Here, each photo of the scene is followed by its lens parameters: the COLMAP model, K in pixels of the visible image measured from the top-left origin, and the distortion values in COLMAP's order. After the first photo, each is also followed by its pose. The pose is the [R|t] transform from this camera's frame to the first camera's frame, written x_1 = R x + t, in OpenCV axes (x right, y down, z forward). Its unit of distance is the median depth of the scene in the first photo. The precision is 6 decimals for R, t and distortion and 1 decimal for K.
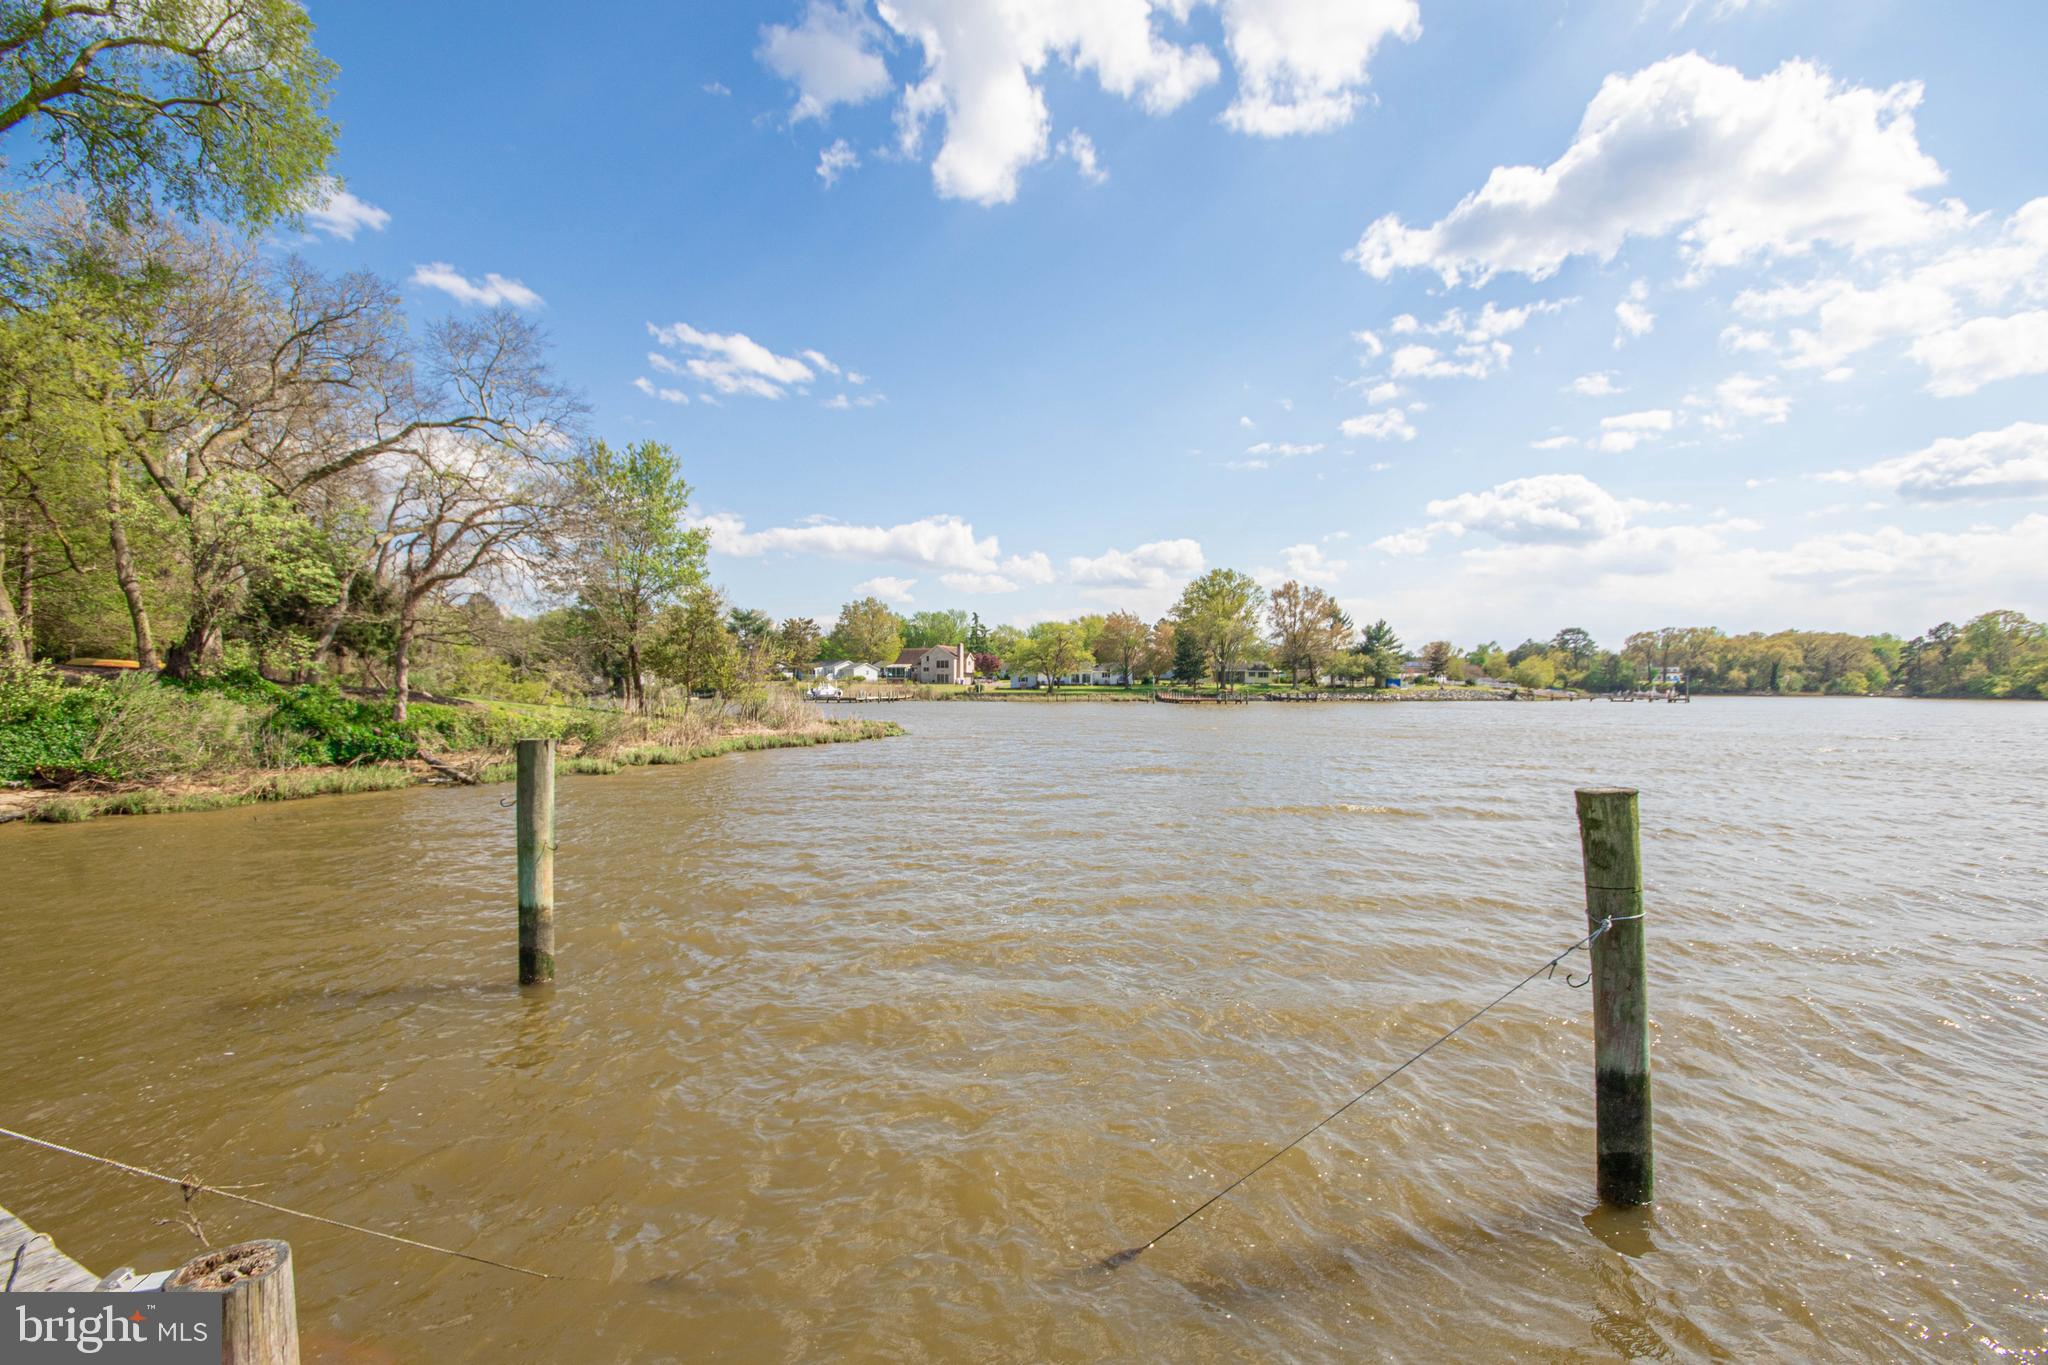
lens RADIAL K [[950.4, 0, 1036.1], [0, 950.4, 680.0], [0, 0, 1]] dist [0.002107, 0.000344]
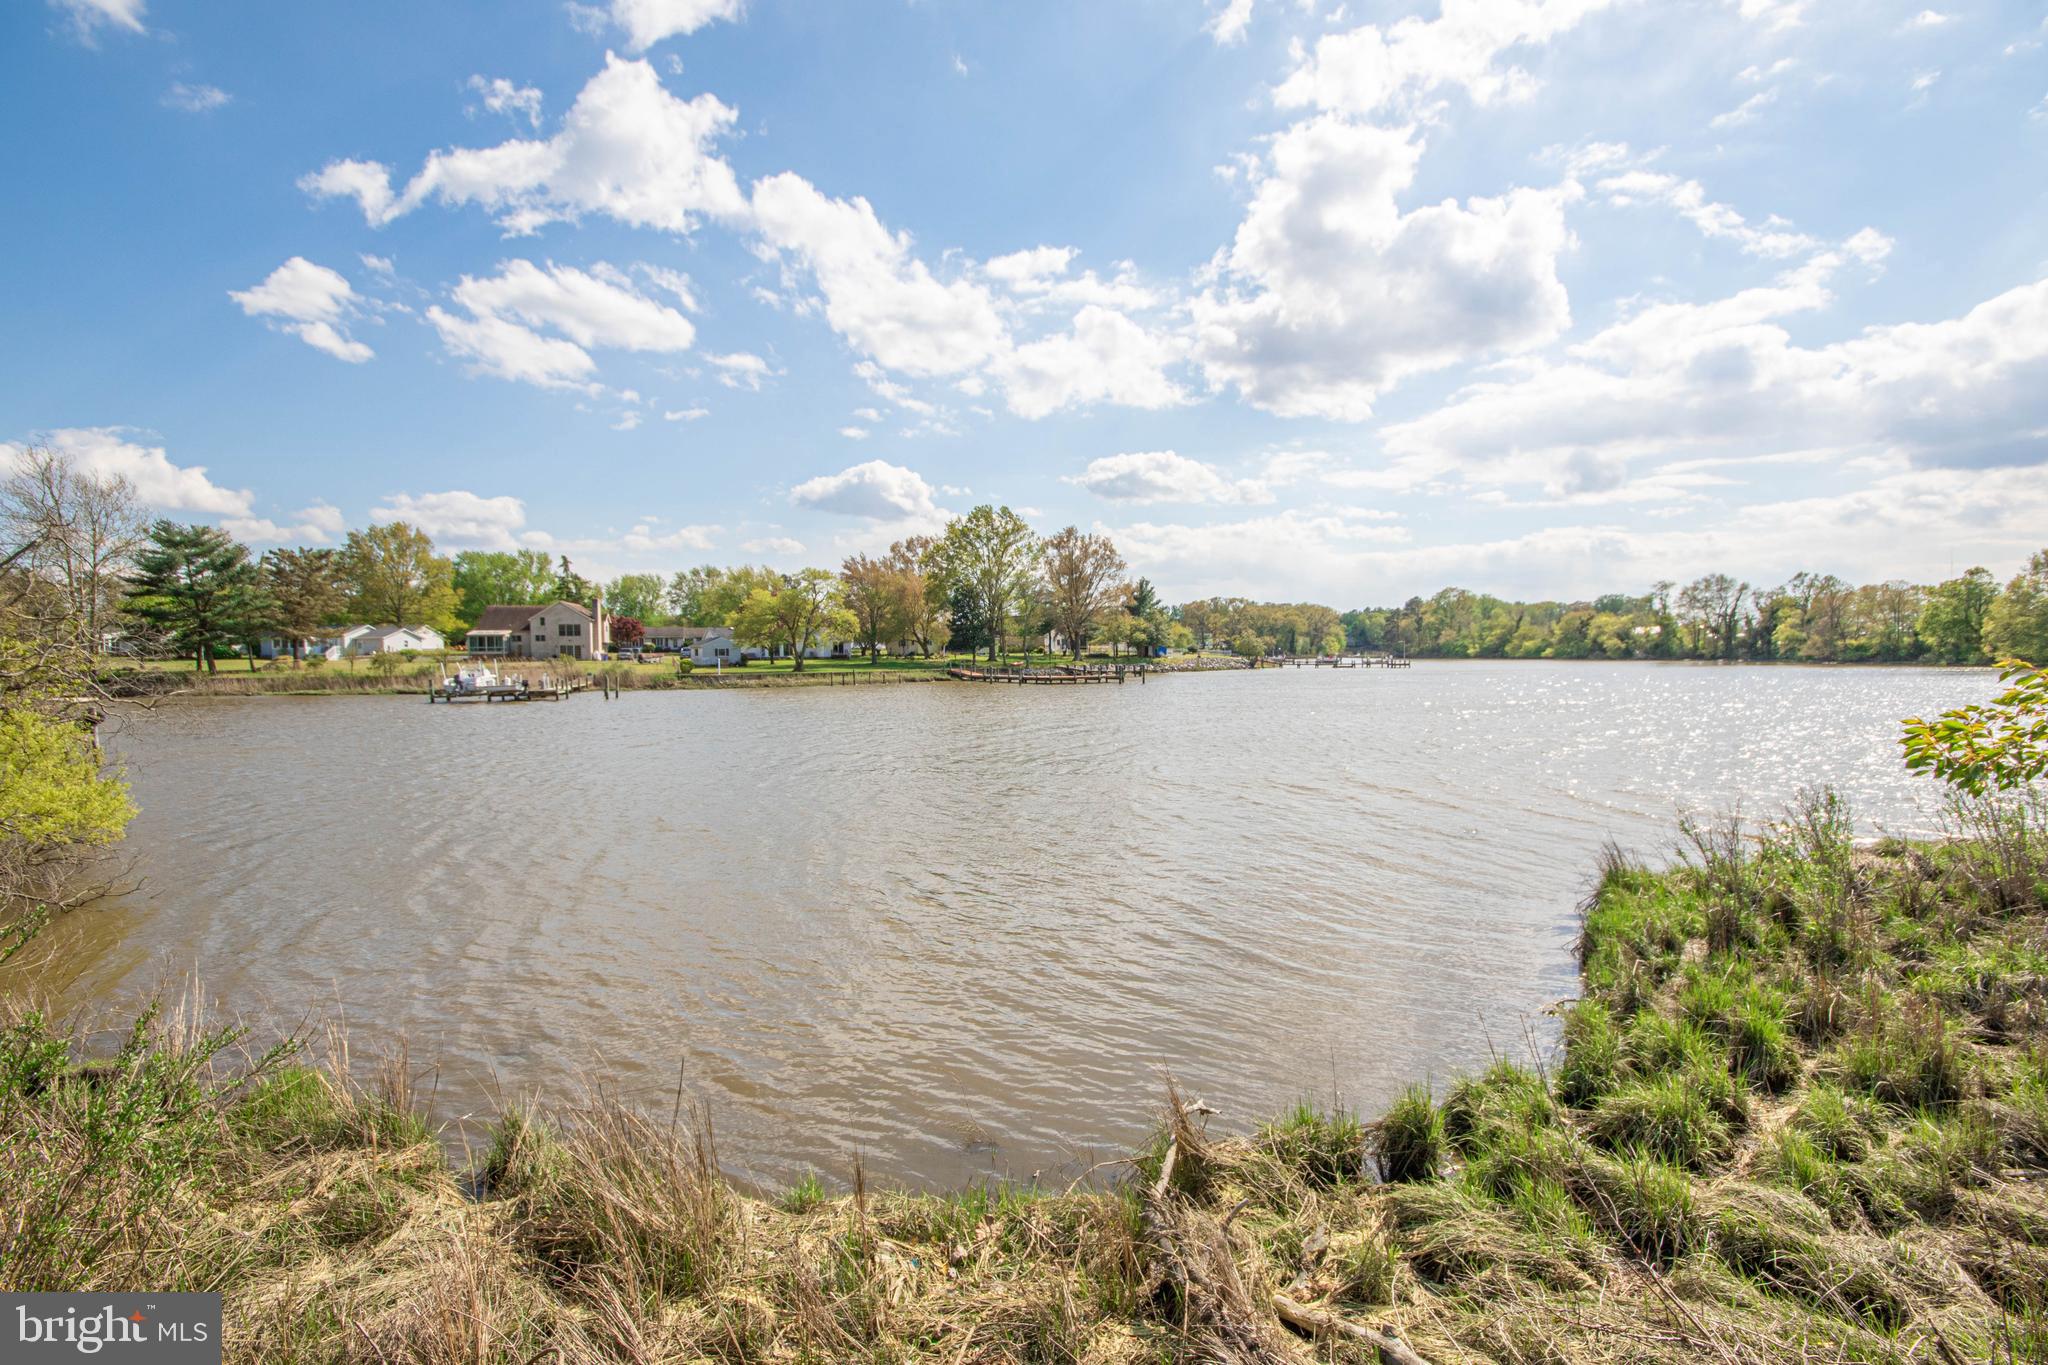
lens RADIAL K [[950.4, 0, 1012.7], [0, 950.4, 678.8], [0, 0, 1]] dist [0.002107, 0.000344]
pose [[0.856475, -0.026779, 0.515493, -0.173548], [0.010659, 0.999358, 0.034206, -0.002321], [-0.516078, -0.023802, 0.856211, 0.288012]]
